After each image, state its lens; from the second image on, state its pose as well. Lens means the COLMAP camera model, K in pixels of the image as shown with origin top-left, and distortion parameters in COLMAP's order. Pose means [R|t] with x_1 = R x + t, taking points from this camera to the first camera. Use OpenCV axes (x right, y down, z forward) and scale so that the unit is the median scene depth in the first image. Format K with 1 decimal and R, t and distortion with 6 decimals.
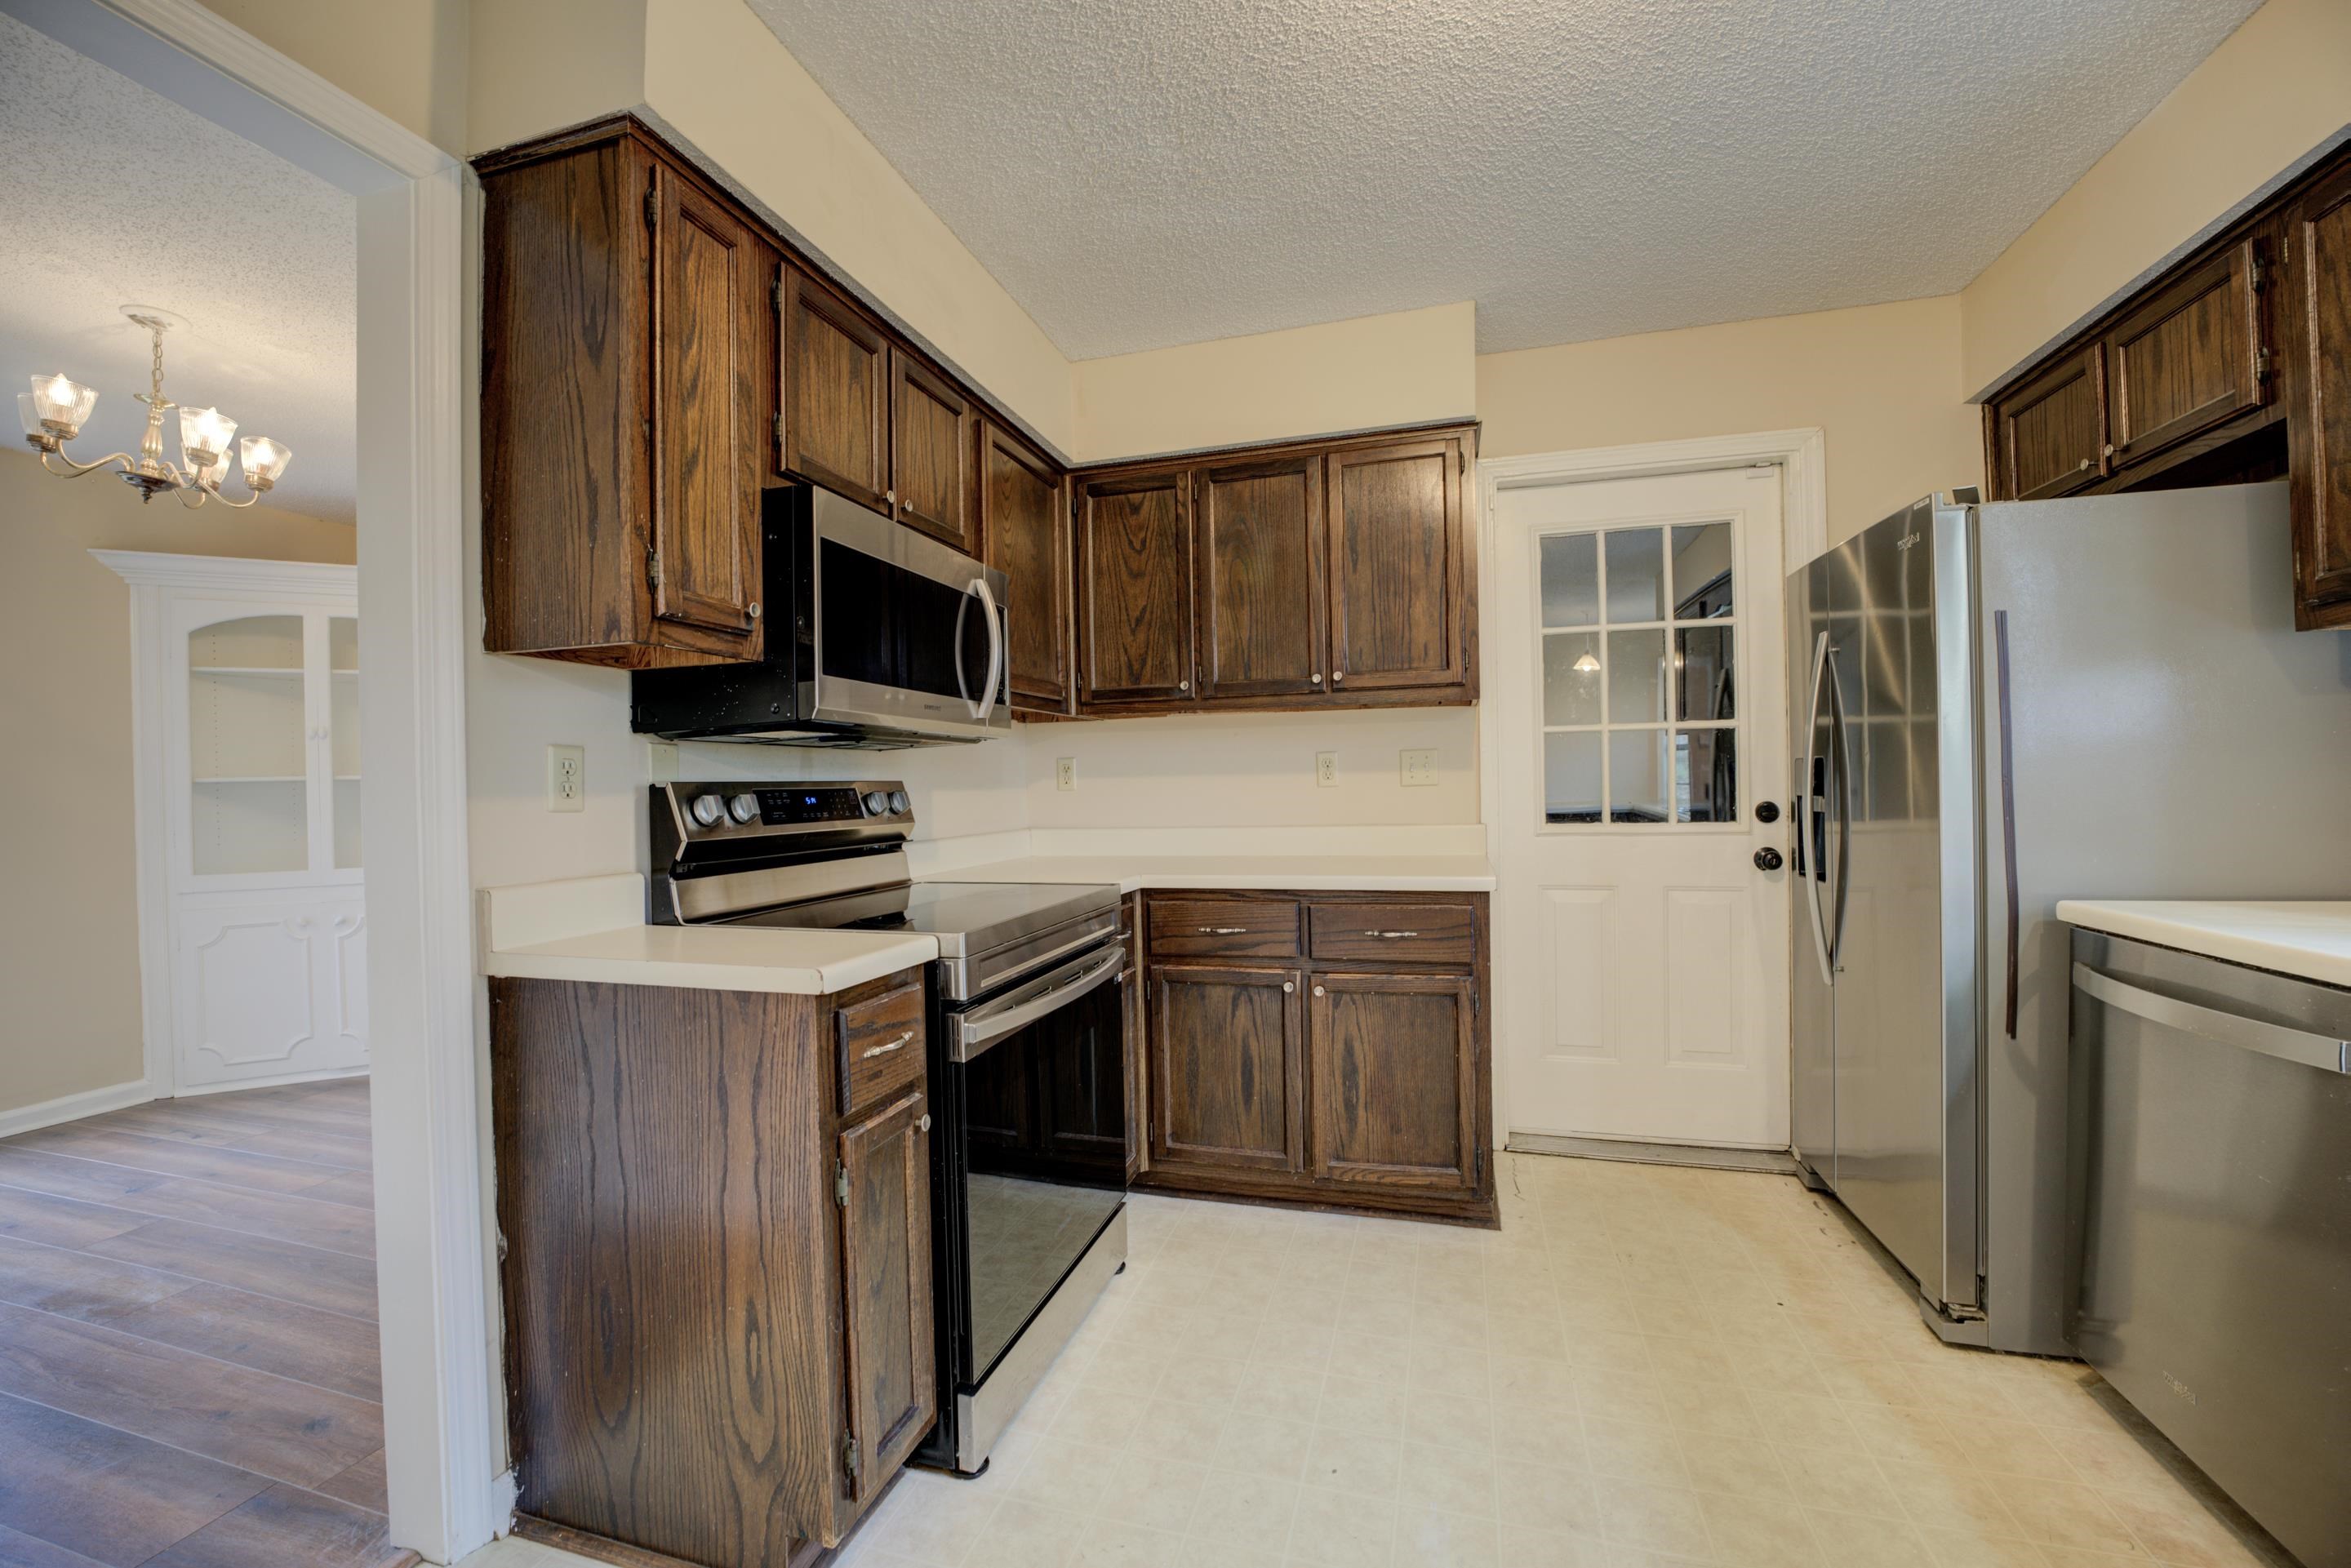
lens RADIAL K [[945.2, 0, 1169.3], [0, 945.2, 786.2], [0, 0, 1]] dist [-0.026357, 0.001165]
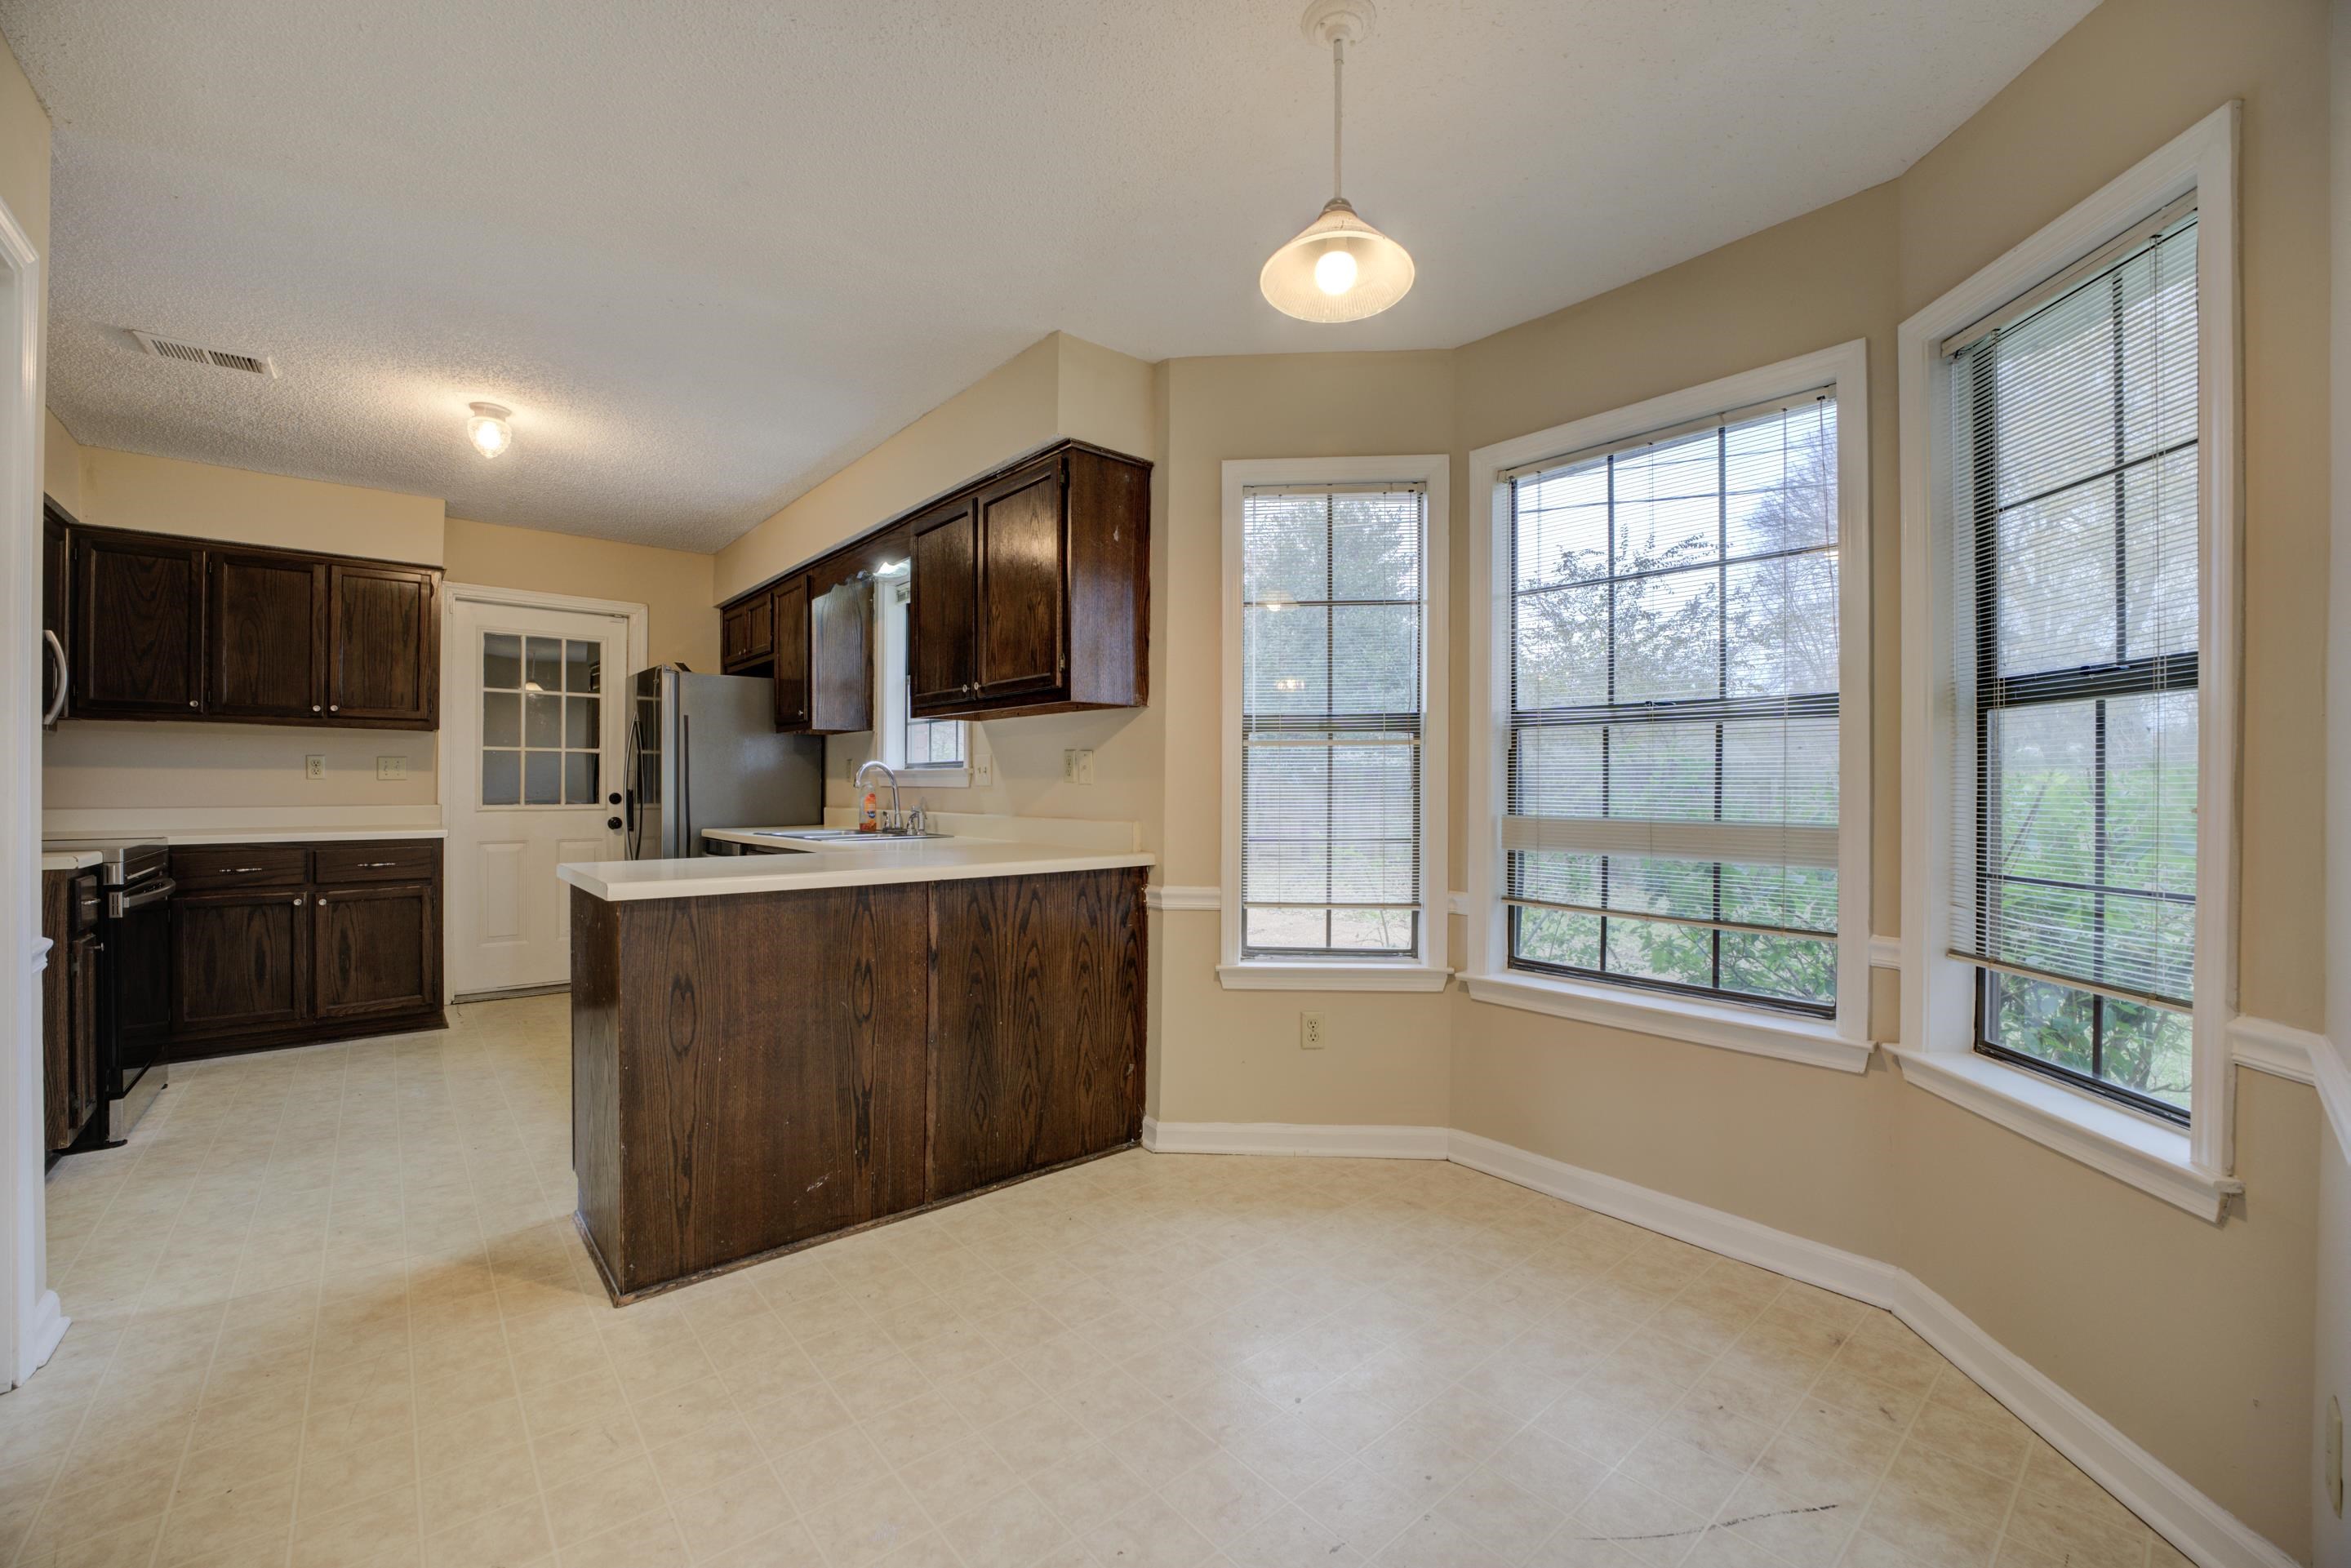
lens RADIAL K [[945.2, 0, 1169.3], [0, 945.2, 786.2], [0, 0, 1]] dist [-0.026357, 0.001165]
pose [[0.543893, 0.021394, 0.838882, -0.401660], [-0.013872, 0.999768, -0.016503, 0.021201], [-0.839040, -0.002661, 0.544064, -1.136155]]
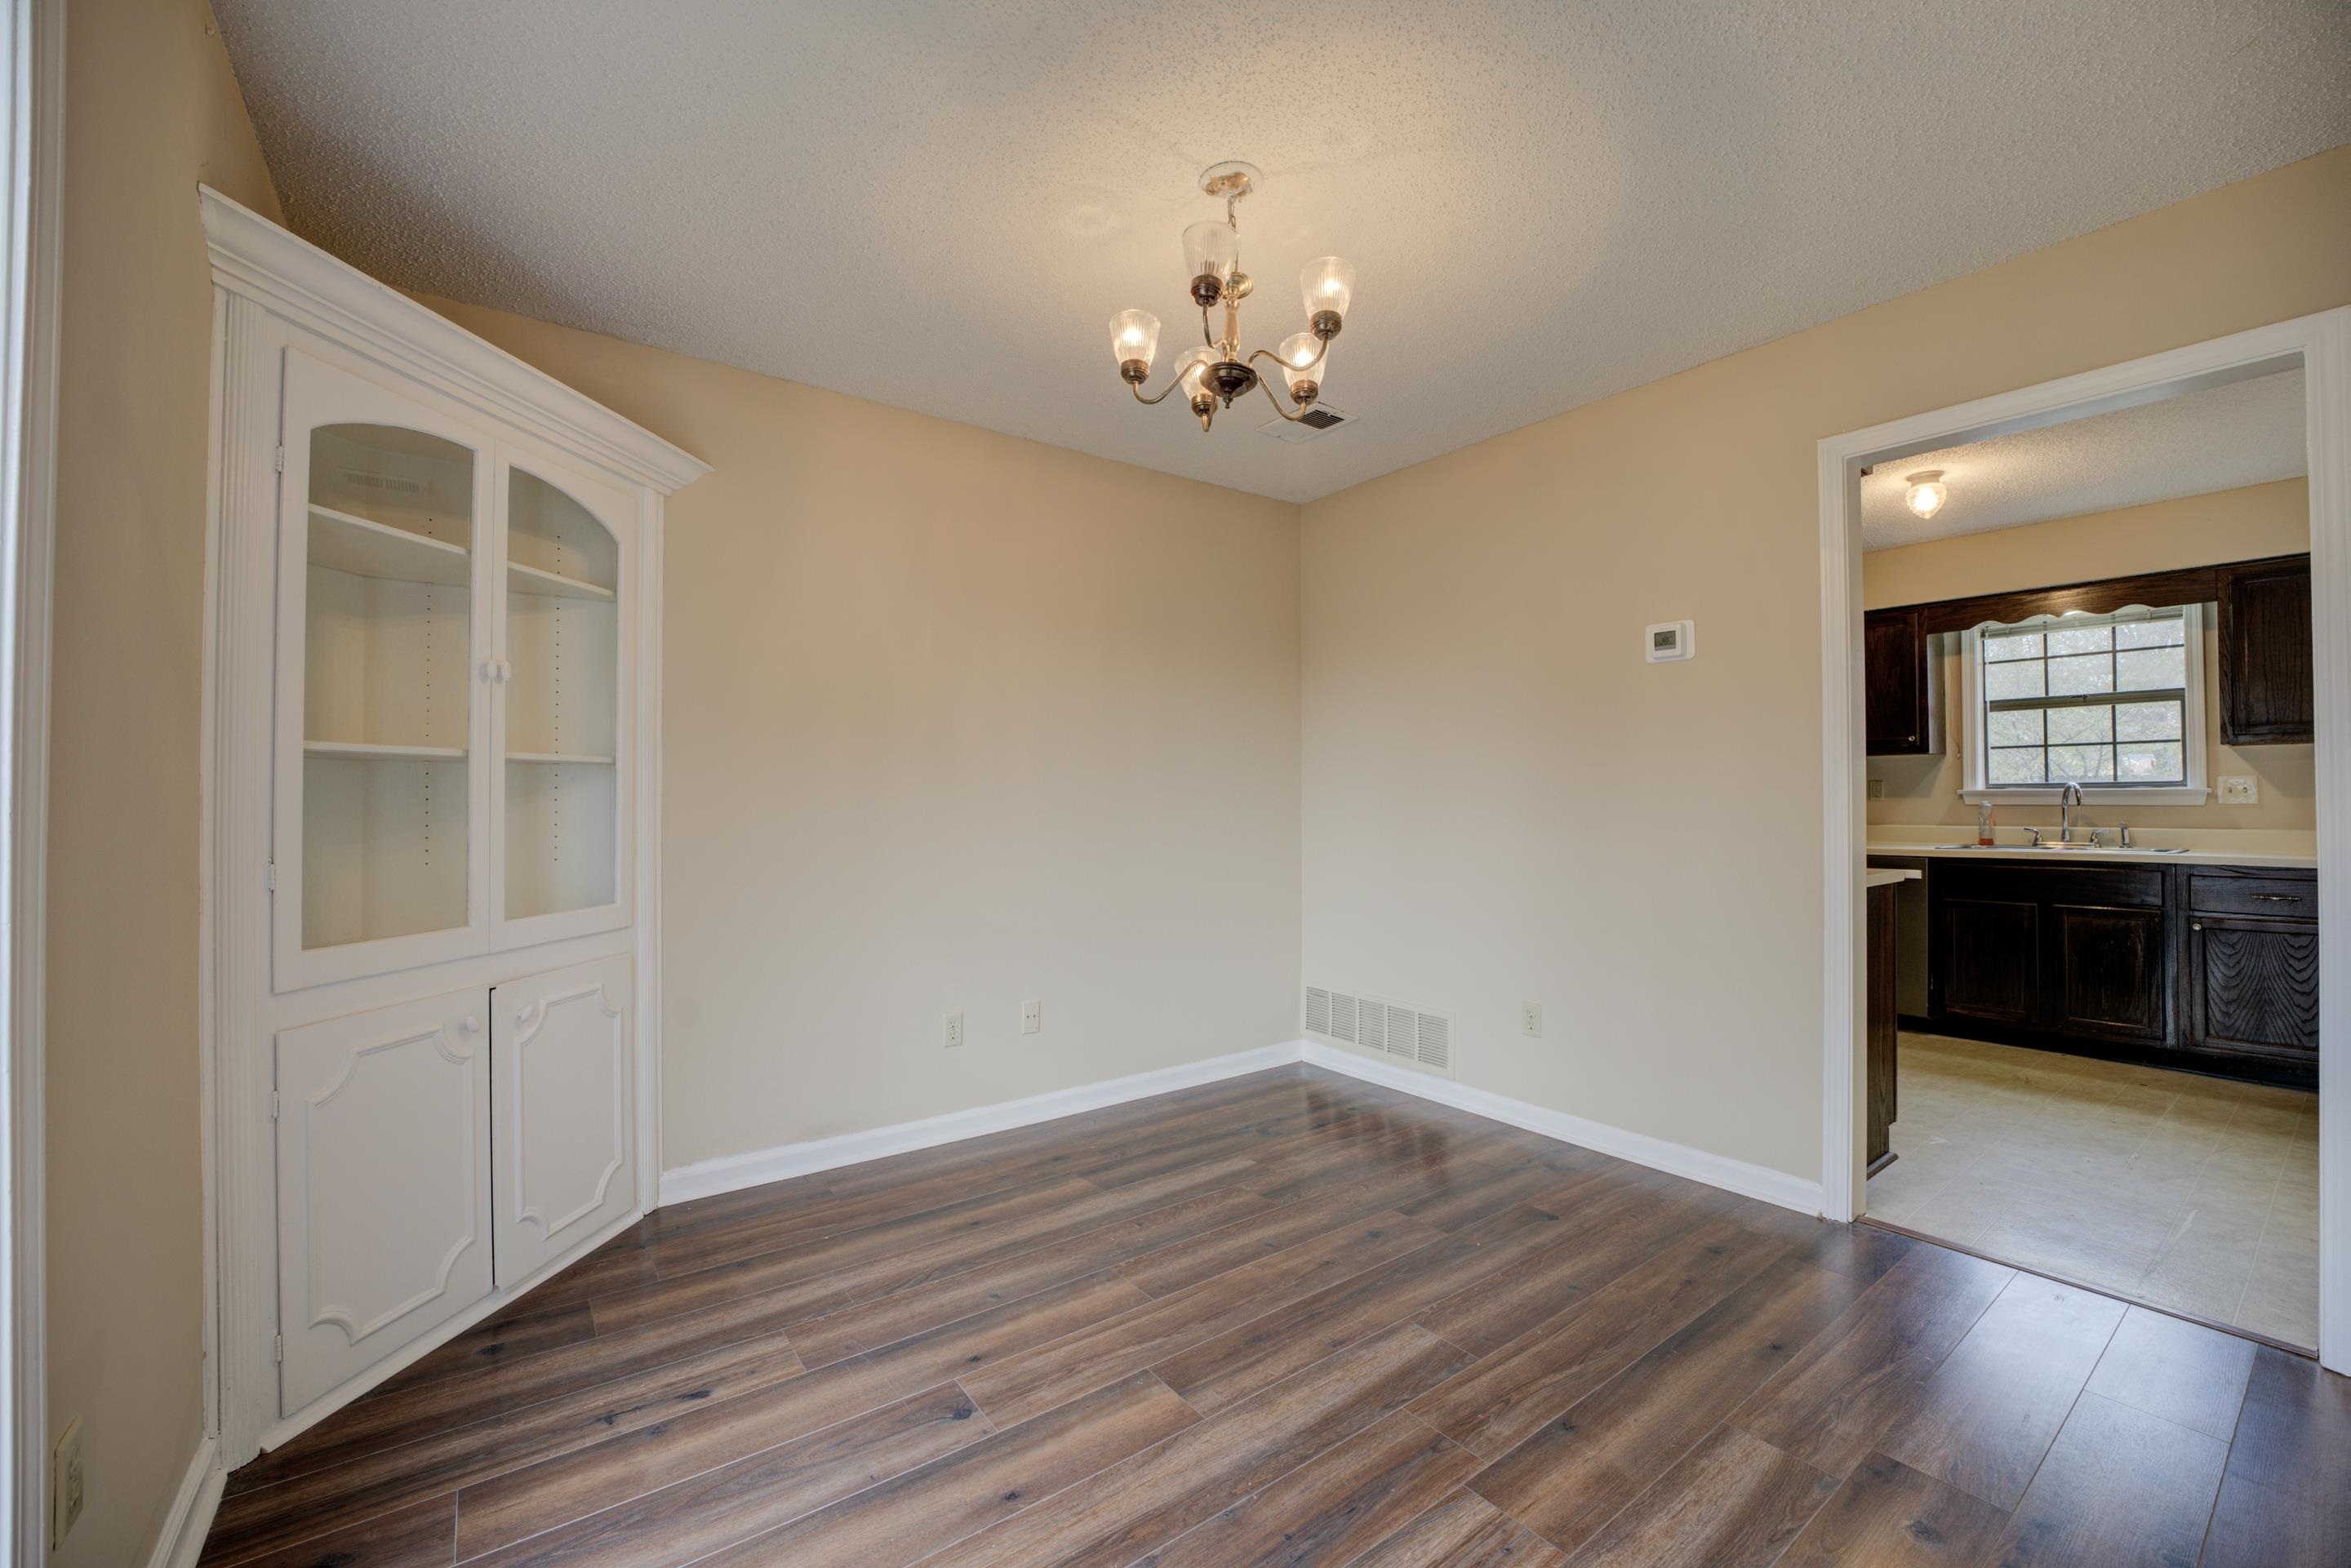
lens RADIAL K [[945.2, 0, 1169.3], [0, 945.2, 786.2], [0, 0, 1]] dist [-0.026357, 0.001165]
pose [[0.599205, 0.032072, 0.799953, -1.809073], [-0.008624, 0.999398, -0.033609, 0.040223], [-0.800549, 0.013240, 0.599121, 0.571674]]
